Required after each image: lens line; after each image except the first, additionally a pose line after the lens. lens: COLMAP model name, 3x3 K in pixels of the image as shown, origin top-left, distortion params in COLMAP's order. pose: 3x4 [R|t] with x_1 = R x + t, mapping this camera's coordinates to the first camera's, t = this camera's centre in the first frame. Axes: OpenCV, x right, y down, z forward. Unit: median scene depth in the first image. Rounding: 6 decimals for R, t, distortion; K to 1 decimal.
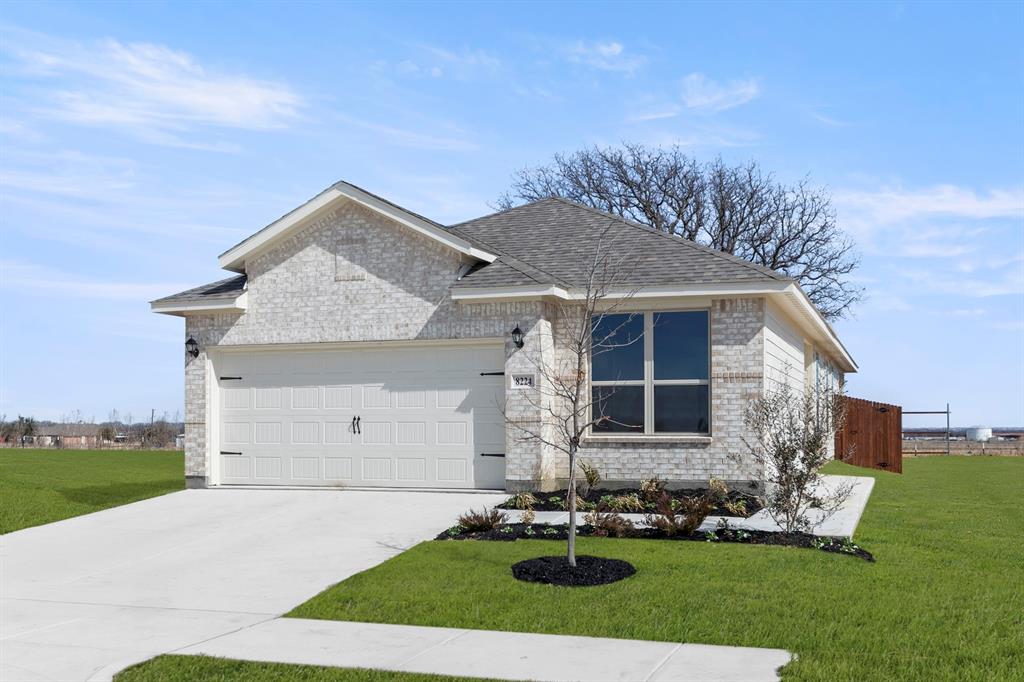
lens RADIAL K [[709.3, 0, 513.0], [0, 709.3, 335.3], [0, 0, 1]] dist [0.016952, -0.005209]
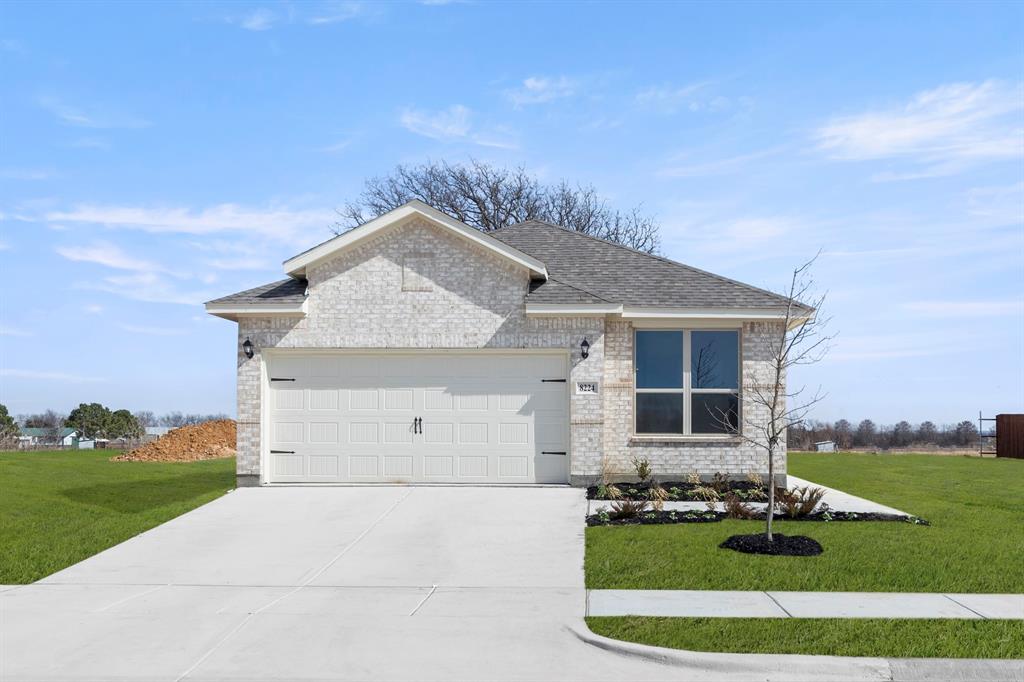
lens RADIAL K [[673.3, 0, 510.8], [0, 673.3, 337.4], [0, 0, 1]] dist [0.013366, -0.009635]
pose [[0.980329, 0.031124, 0.194899, -0.301076], [-0.030032, 0.999512, -0.008554, -0.002864], [-0.195070, 0.002533, 0.980786, -0.030267]]
